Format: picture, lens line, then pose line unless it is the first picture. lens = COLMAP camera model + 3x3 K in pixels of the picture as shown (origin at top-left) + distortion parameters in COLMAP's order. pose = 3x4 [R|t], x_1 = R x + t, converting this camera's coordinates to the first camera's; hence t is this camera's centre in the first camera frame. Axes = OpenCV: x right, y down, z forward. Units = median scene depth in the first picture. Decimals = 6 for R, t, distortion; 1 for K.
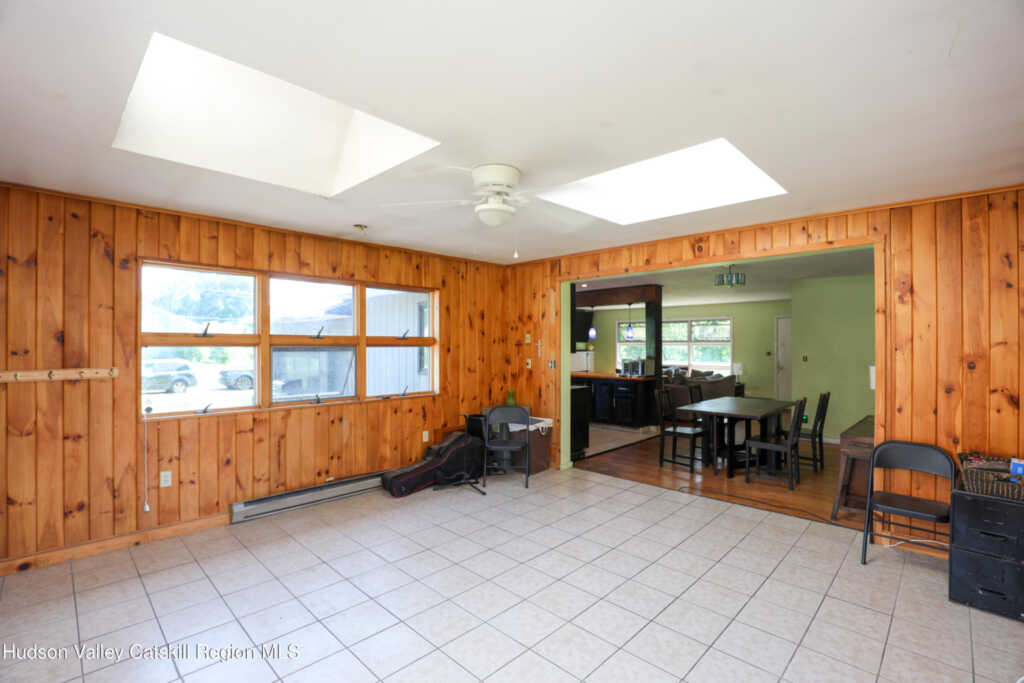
lens RADIAL K [[468.3, 0, 508.2], [0, 468.3, 345.3], [0, 0, 1]] dist [-0.038253, 0.007354]
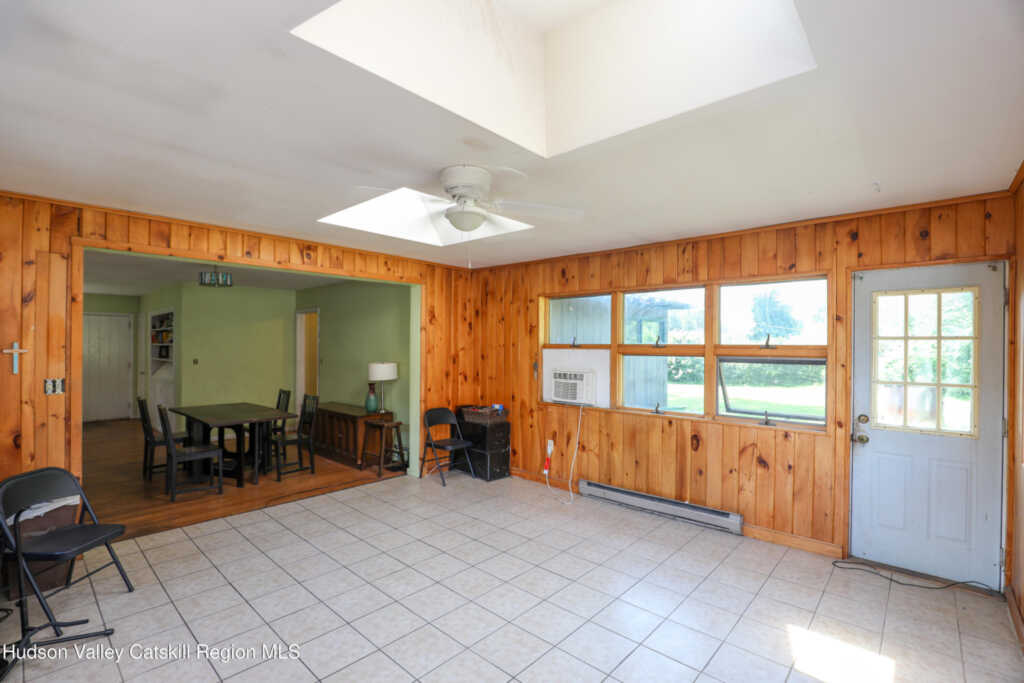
lens RADIAL K [[468.3, 0, 508.2], [0, 468.3, 345.3], [0, 0, 1]] dist [-0.038253, 0.007354]
pose [[-0.032576, -0.001661, 0.999468, -0.610400], [-0.001963, 0.999997, 0.001598, -0.014080], [-0.999467, -0.001910, -0.032579, 0.582871]]
